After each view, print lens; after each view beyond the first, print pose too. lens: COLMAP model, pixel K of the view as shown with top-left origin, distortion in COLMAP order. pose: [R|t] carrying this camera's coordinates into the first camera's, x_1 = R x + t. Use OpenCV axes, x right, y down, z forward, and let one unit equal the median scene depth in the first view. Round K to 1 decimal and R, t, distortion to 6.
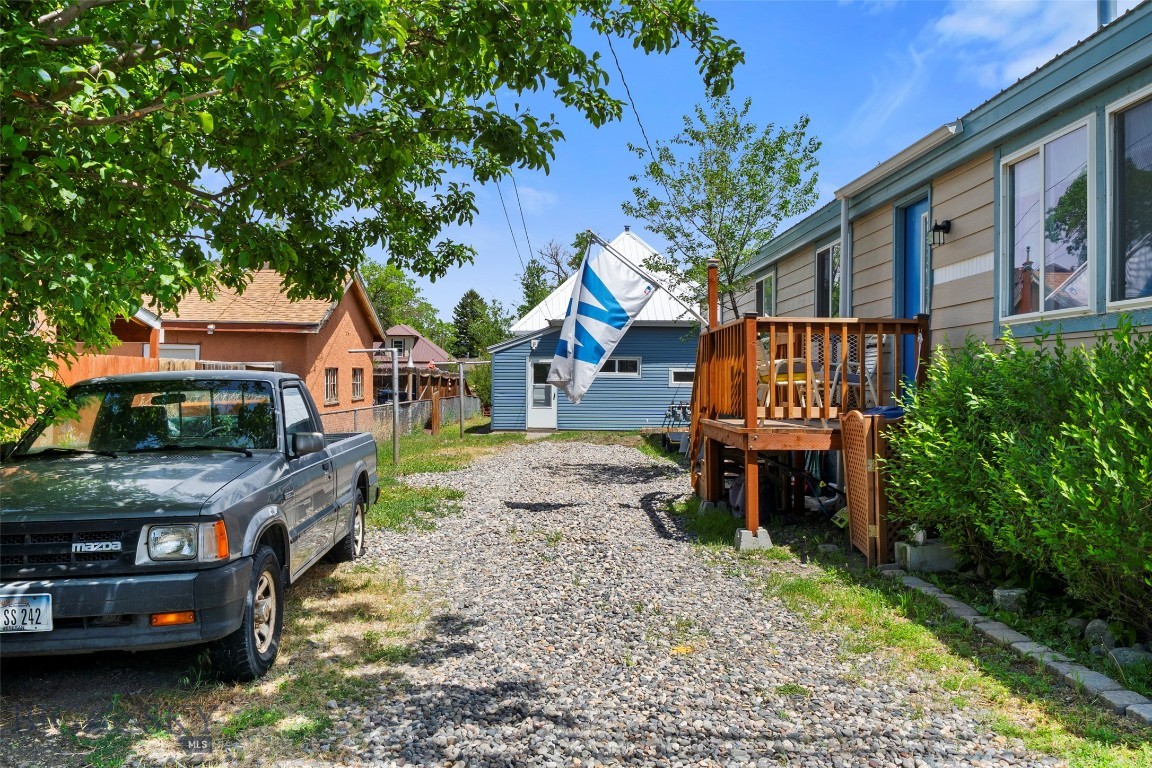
lens RADIAL K [[903.8, 0, 577.7], [0, 903.8, 385.4], [0, 0, 1]] dist [0.000356, 0.000145]
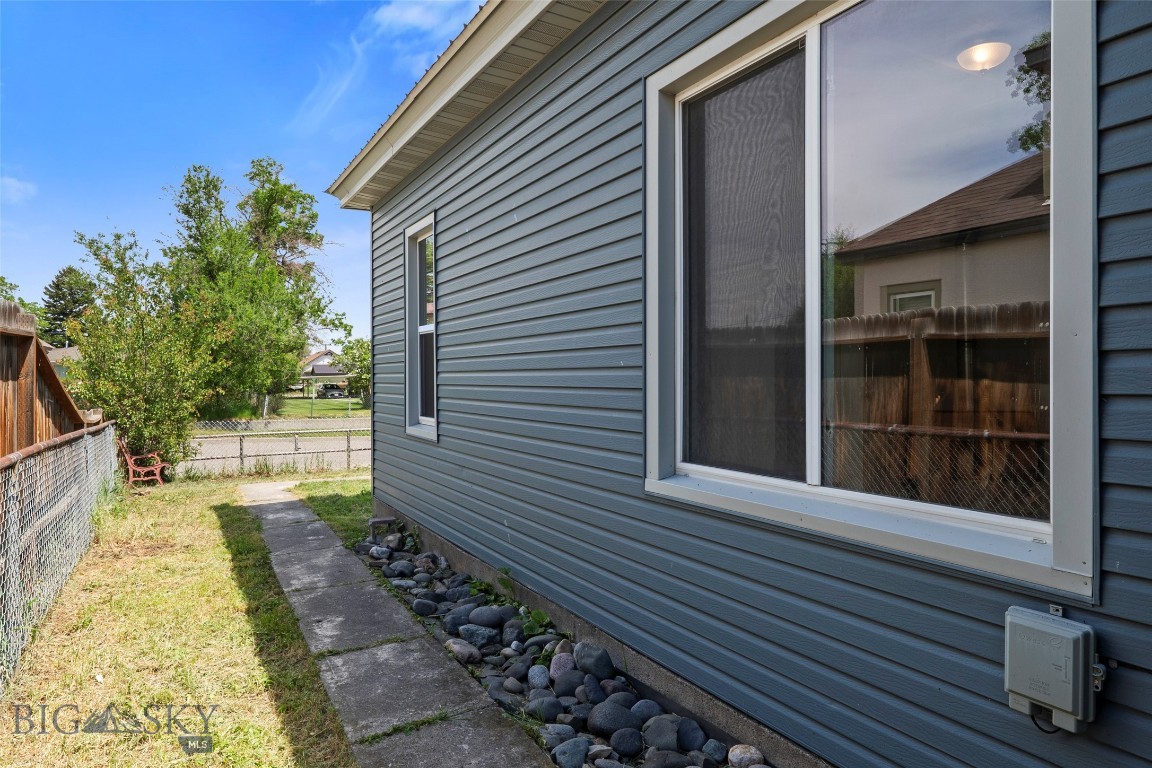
lens RADIAL K [[716.9, 0, 563.4], [0, 716.9, 382.7], [0, 0, 1]] dist [-0.006792, 0.000186]
pose [[0.884863, -0.023459, 0.465260, -0.140714], [0.021653, 0.999723, 0.009226, 0.001424], [-0.465347, 0.001911, 0.885126, 1.188393]]
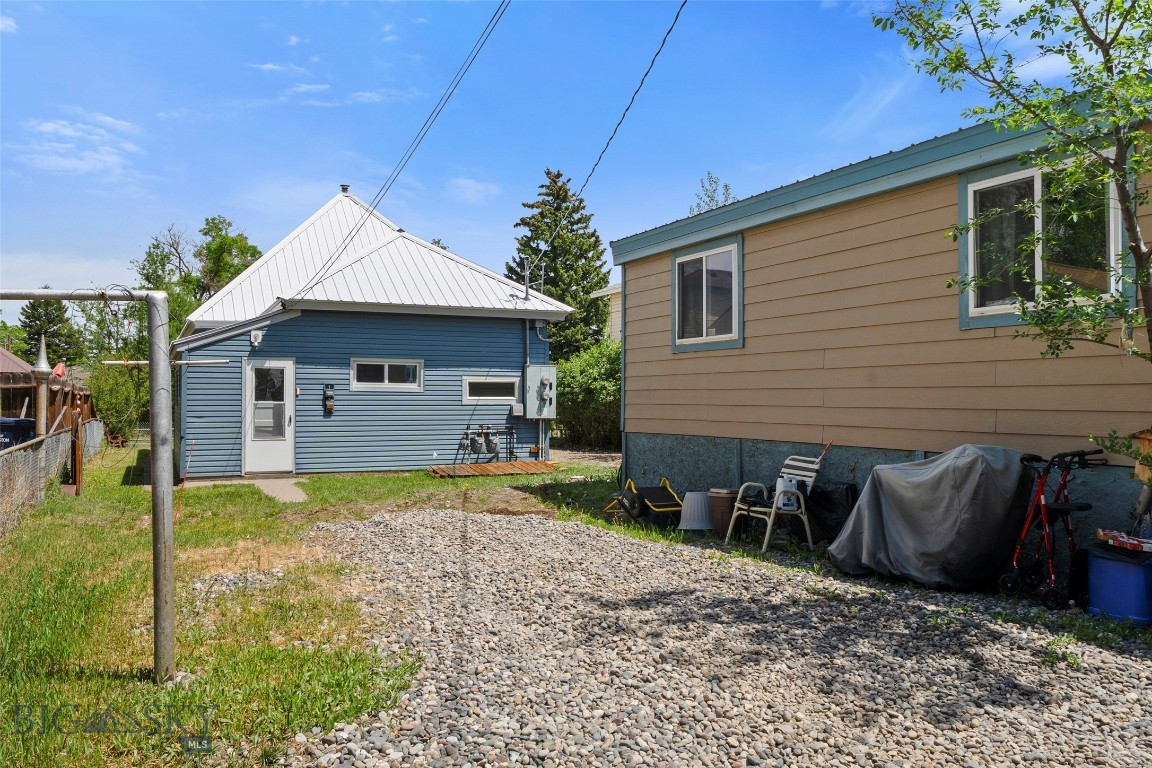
lens RADIAL K [[903.8, 0, 571.4], [0, 903.8, 387.7], [0, 0, 1]] dist [0.000356, 0.000145]
pose [[0.911414, -0.002033, 0.411486, -0.106084], [0.008337, 0.999874, -0.013525, -0.000895], [-0.411406, 0.015758, 0.911316, 0.341021]]
